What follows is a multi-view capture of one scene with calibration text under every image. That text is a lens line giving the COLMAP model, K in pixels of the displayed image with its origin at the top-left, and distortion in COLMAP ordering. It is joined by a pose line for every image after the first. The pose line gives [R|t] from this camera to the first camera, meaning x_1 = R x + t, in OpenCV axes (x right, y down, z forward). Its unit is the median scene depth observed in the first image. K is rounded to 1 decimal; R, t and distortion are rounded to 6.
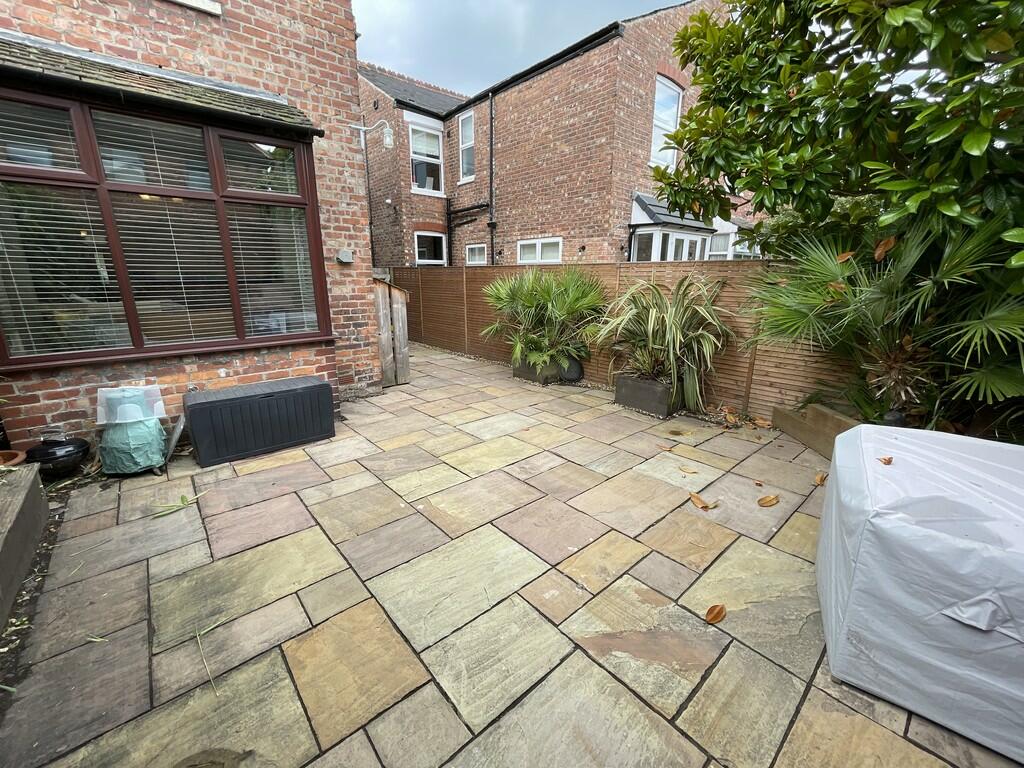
lens RADIAL K [[416.4, 0, 511.9], [0, 416.4, 382.0], [0, 0, 1]] dist [-0.002128, 0.000449]
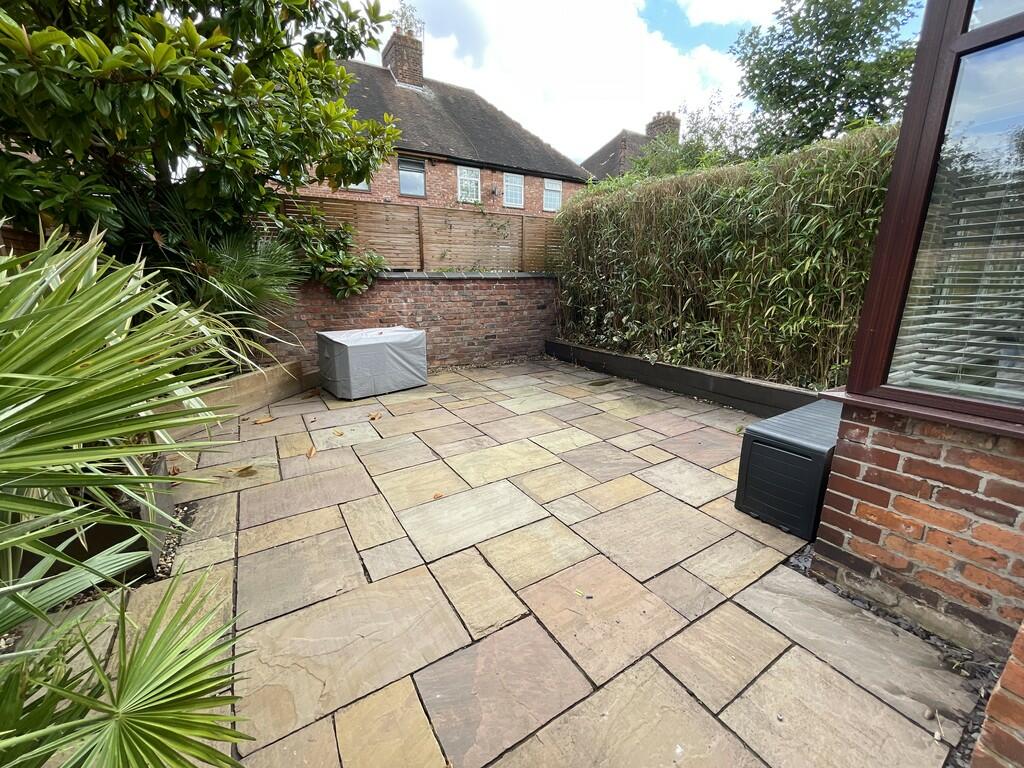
lens RADIAL K [[416.4, 0, 511.8], [0, 416.4, 385.5], [0, 0, 1]] dist [-0.002128, 0.000449]
pose [[-0.986988, -0.044223, 0.154594, -0.187198], [0.035756, 0.877003, 0.479153, -0.376770], [-0.156769, 0.478445, -0.864010, 1.619398]]
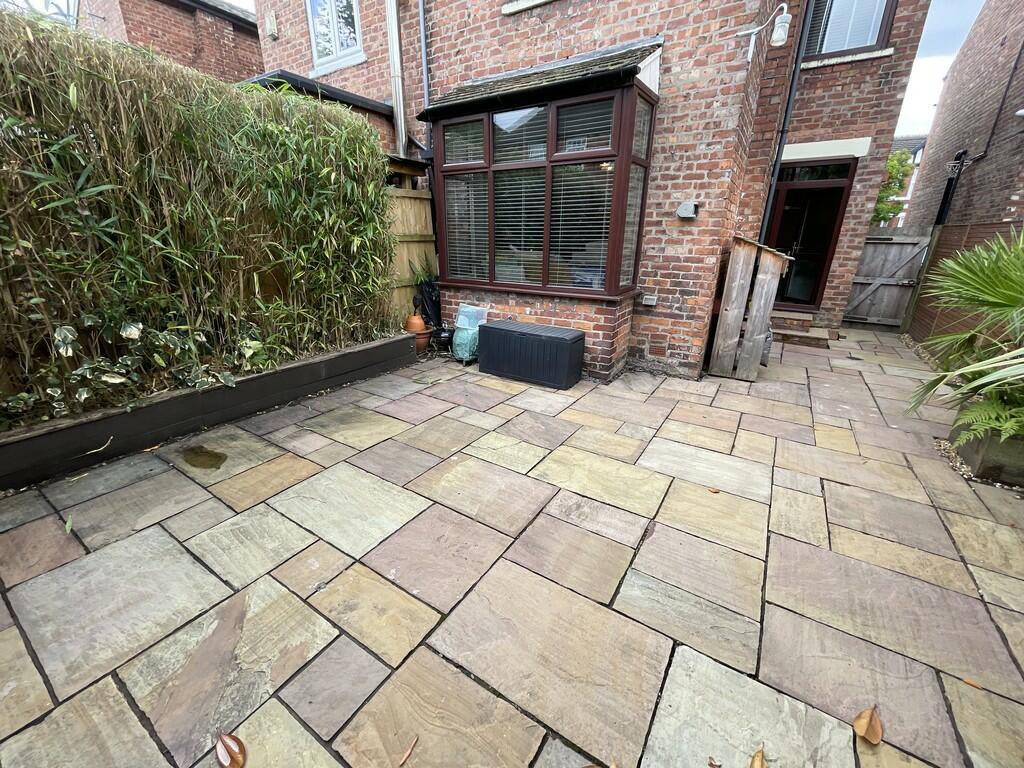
lens RADIAL K [[416.4, 0, 505.7], [0, 416.4, 382.6], [0, 0, 1]] dist [-0.002128, 0.000449]
pose [[0.271395, 0.321468, -0.907195, 0.504476], [-0.250036, 0.933758, 0.256081, -0.125196], [0.929423, 0.157332, 0.333796, 0.546259]]
